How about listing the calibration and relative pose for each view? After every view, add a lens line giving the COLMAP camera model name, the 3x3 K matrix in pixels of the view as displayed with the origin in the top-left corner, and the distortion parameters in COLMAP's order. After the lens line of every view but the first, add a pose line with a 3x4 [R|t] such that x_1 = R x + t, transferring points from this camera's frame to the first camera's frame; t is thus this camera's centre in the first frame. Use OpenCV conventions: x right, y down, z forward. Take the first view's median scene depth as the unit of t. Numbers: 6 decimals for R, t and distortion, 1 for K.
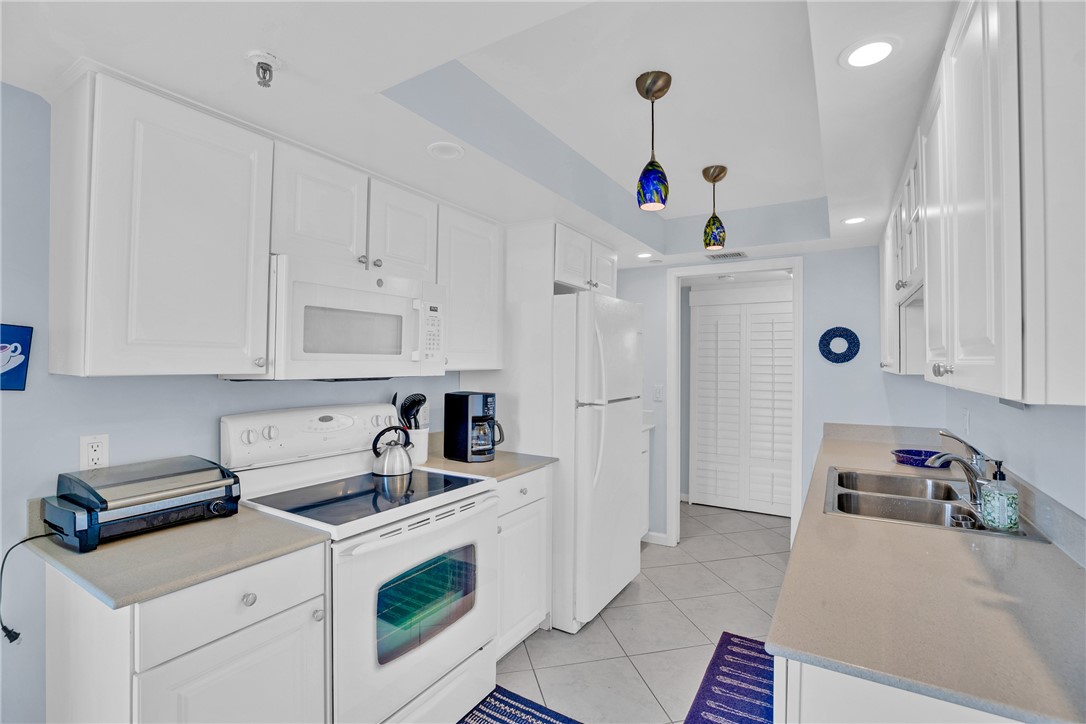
lens RADIAL K [[500.3, 0, 548.4], [0, 500.3, 360.0], [0, 0, 1]] dist [-0.043620, 0.013424]
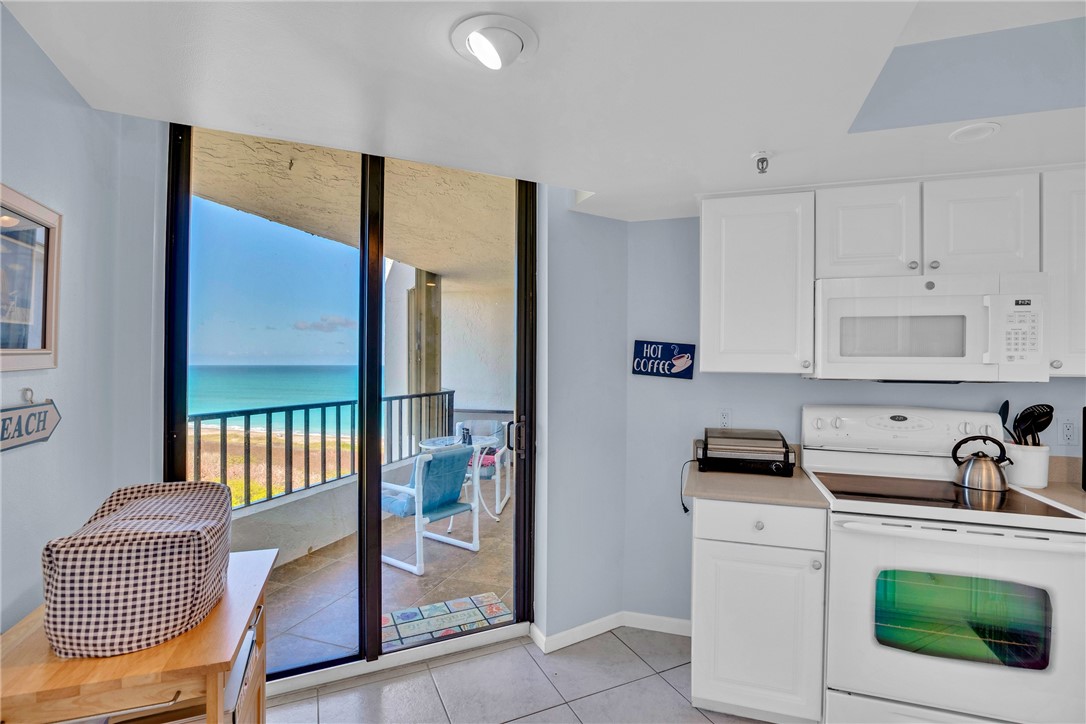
lens RADIAL K [[500.3, 0, 548.4], [0, 500.3, 360.0], [0, 0, 1]] dist [-0.043620, 0.013424]
pose [[0.212792, -0.008017, -0.977065, 0.449332], [-0.003692, 0.999953, -0.009009, 0.006147], [0.977091, 0.005525, 0.212752, 0.043525]]
